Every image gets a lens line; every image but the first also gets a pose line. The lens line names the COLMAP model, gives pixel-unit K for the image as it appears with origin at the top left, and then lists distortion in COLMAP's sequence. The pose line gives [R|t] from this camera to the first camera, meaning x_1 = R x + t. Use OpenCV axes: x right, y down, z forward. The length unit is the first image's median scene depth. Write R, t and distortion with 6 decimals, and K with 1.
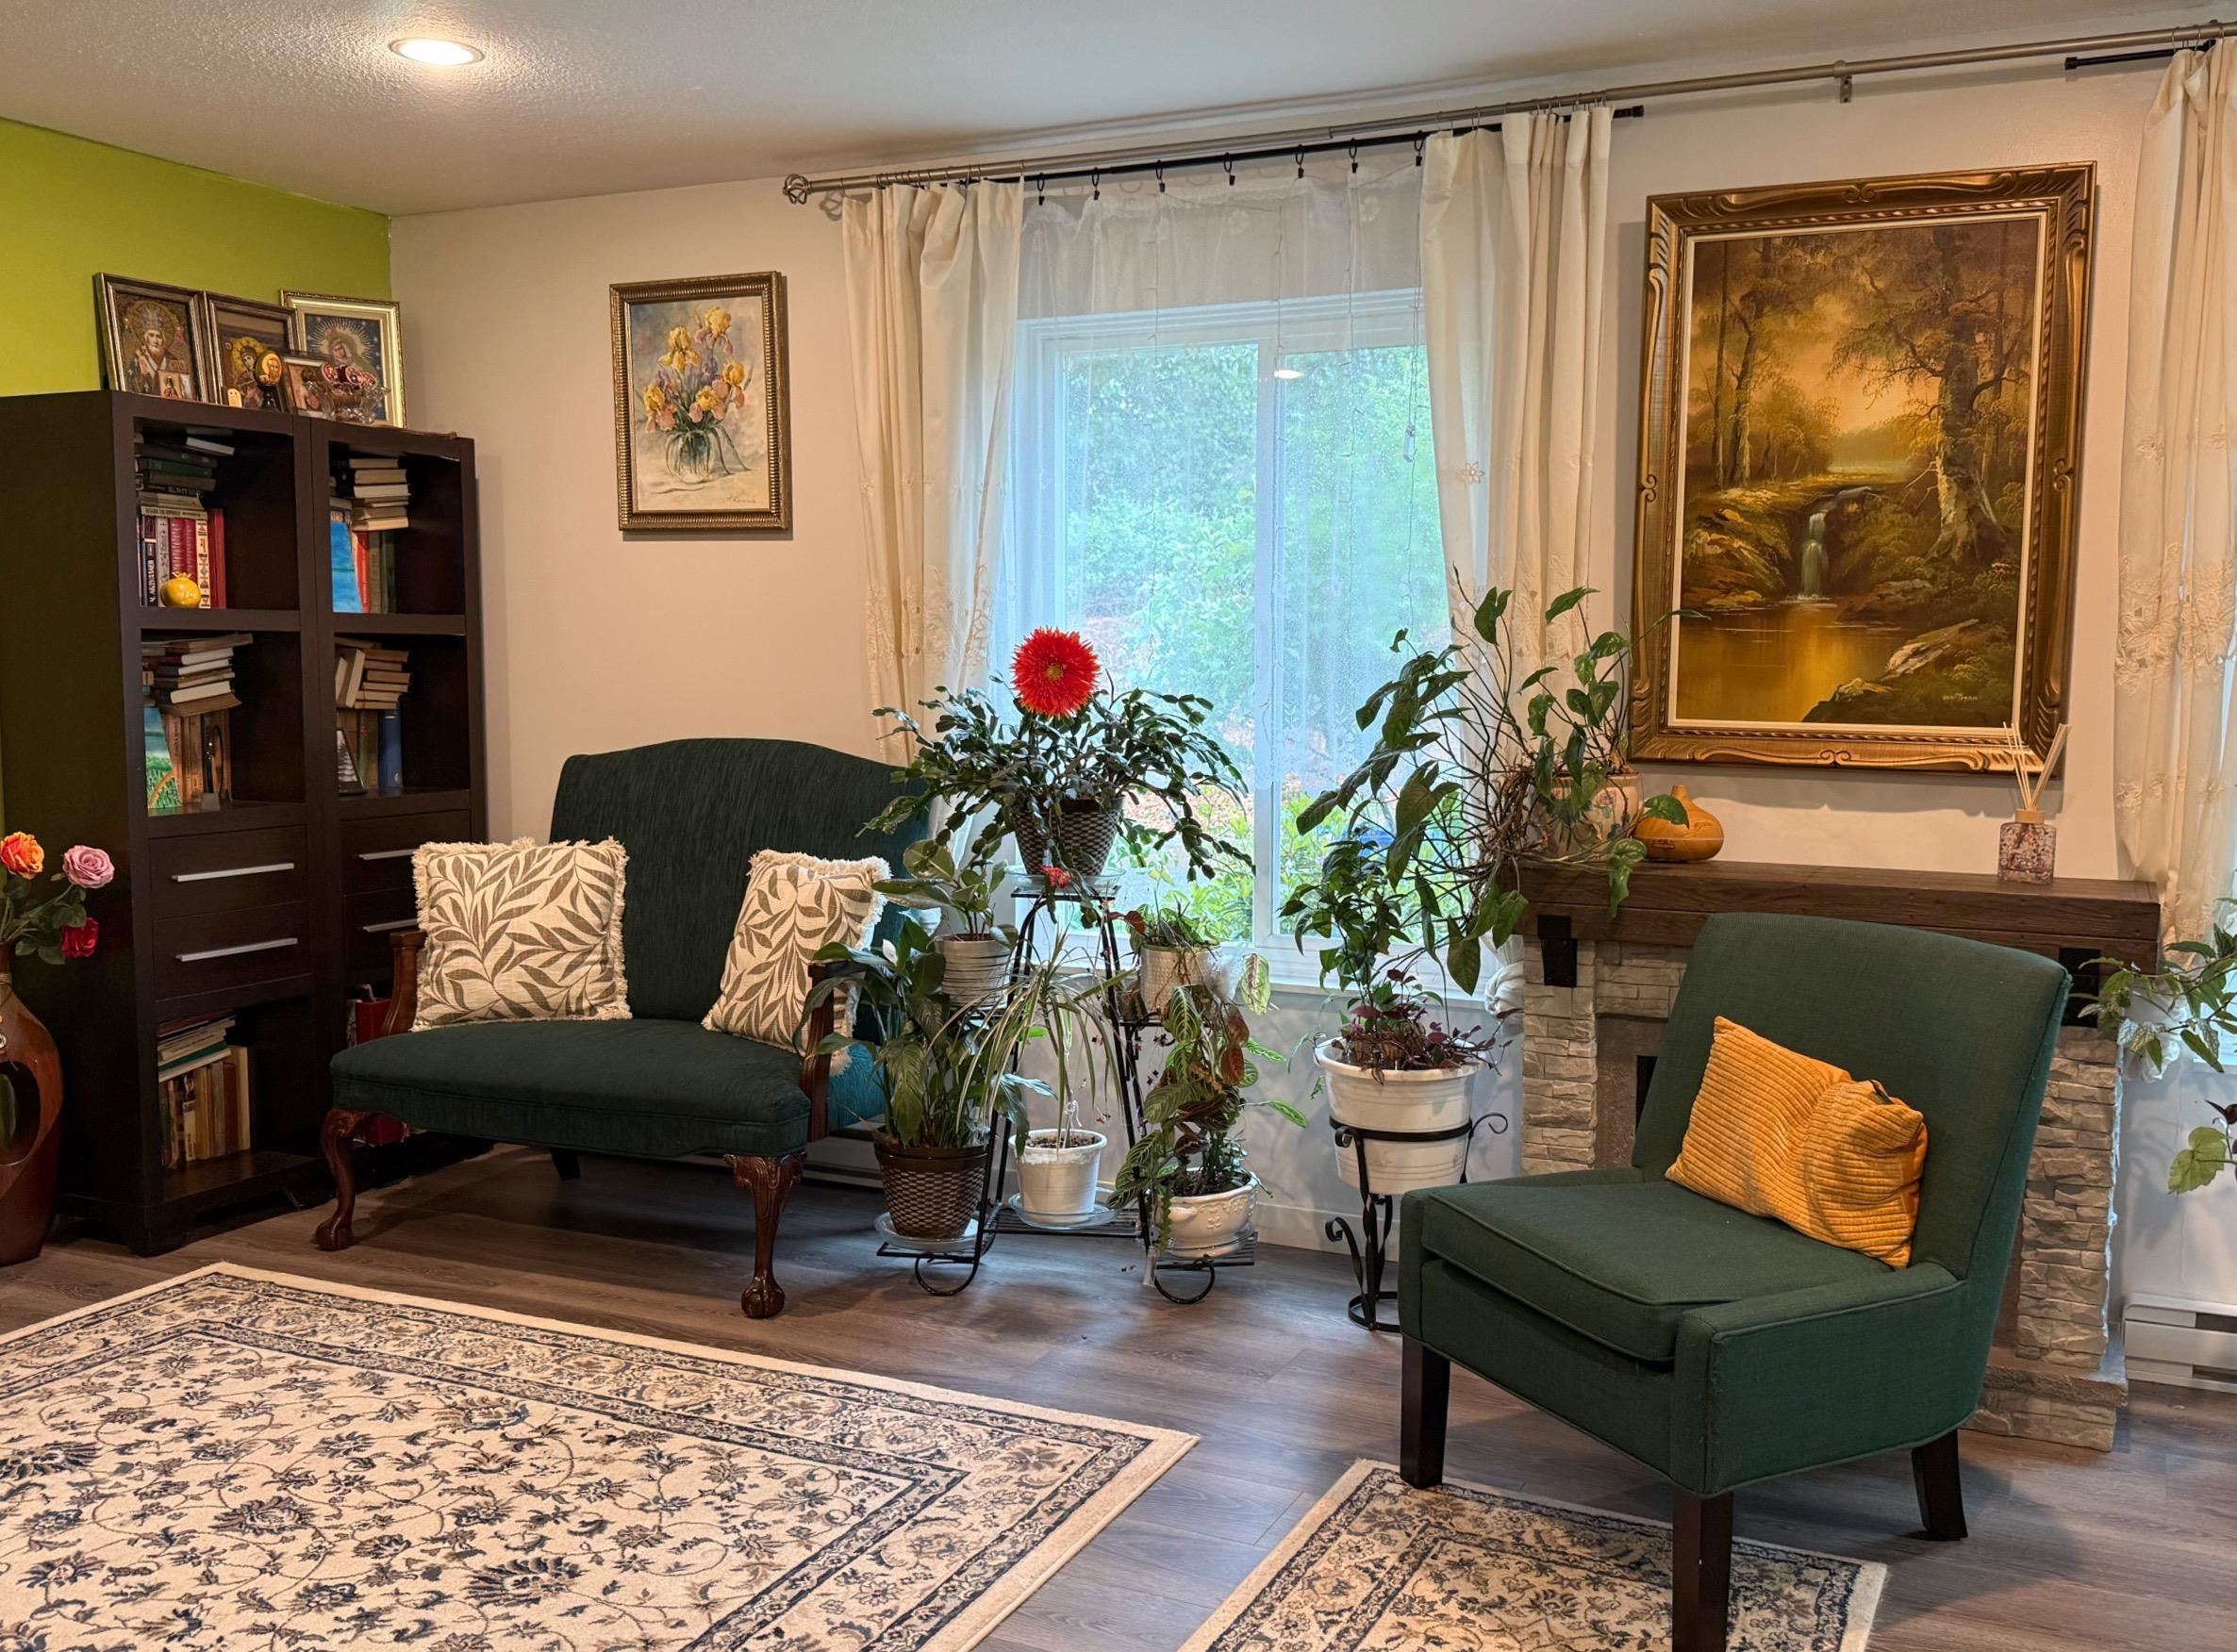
lens RADIAL K [[1985.2, 0, 1118.5], [0, 1985.2, 826.0], [0, 0, 1]] dist [-0.002920, -0.009912]
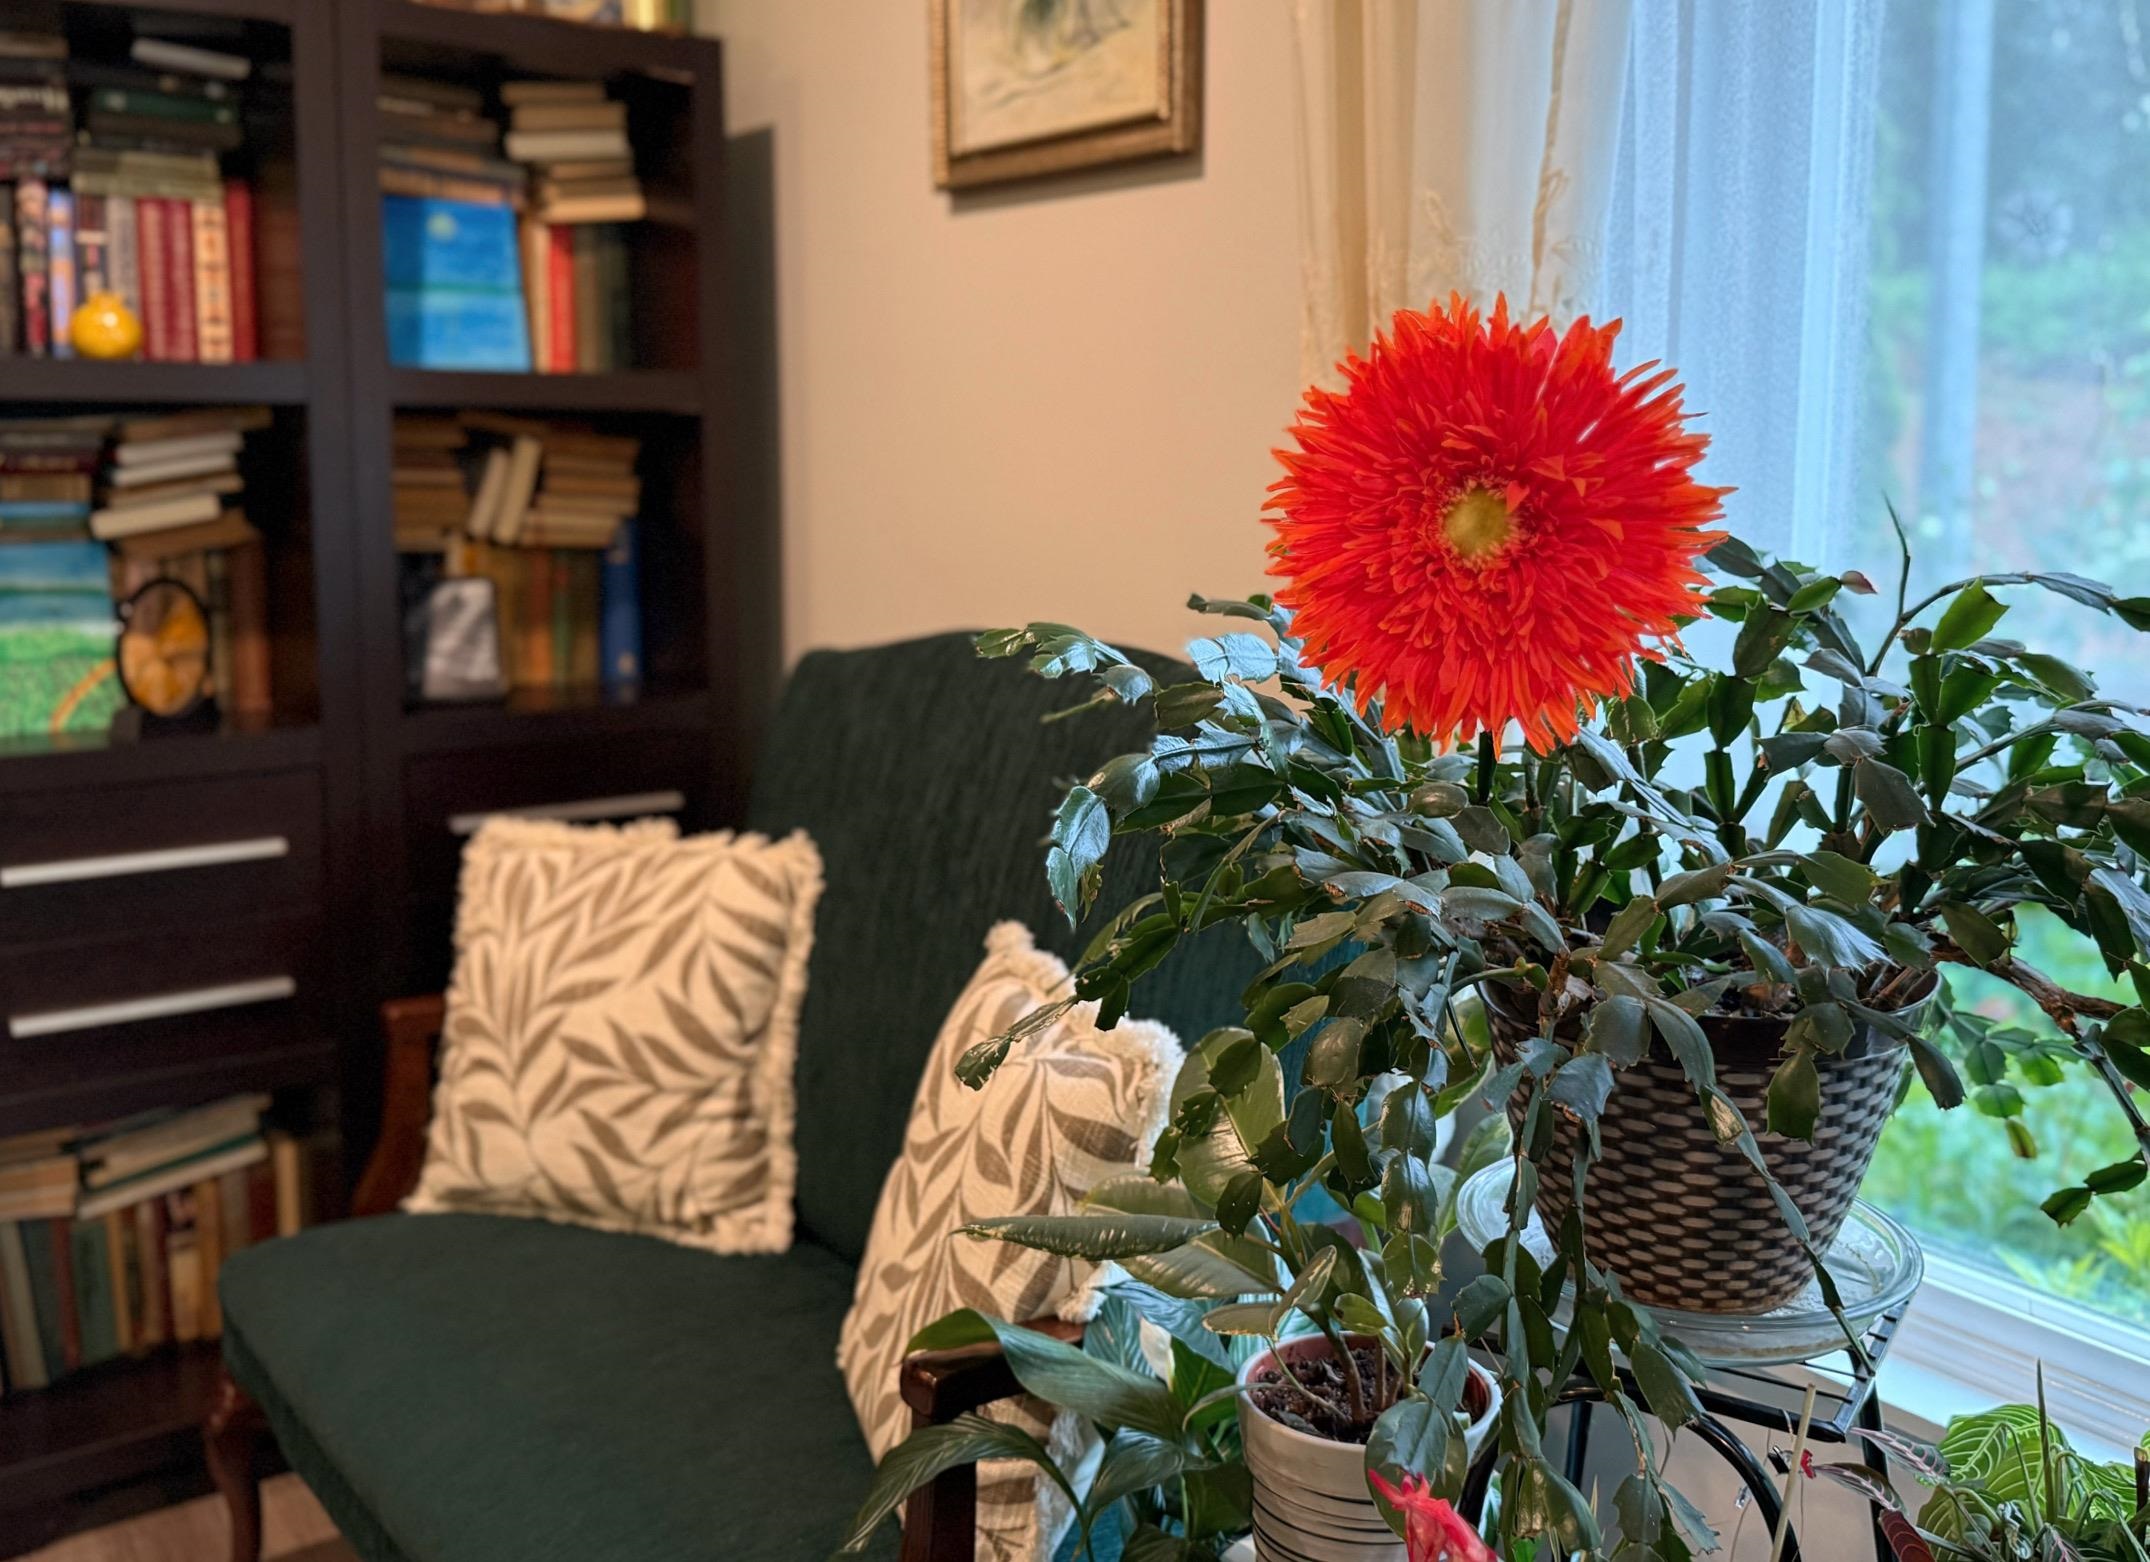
lens RADIAL K [[1964.7, 0, 1125.5], [0, 1964.7, 674.3], [0, 0, 1]] dist [0.102703, -0.189259]
pose [[0.892228, 0.047576, -0.449072, 0.023660], [-0.033950, 0.998687, 0.038351, -0.062102], [0.450307, -0.018972, 0.892672, 0.728036]]
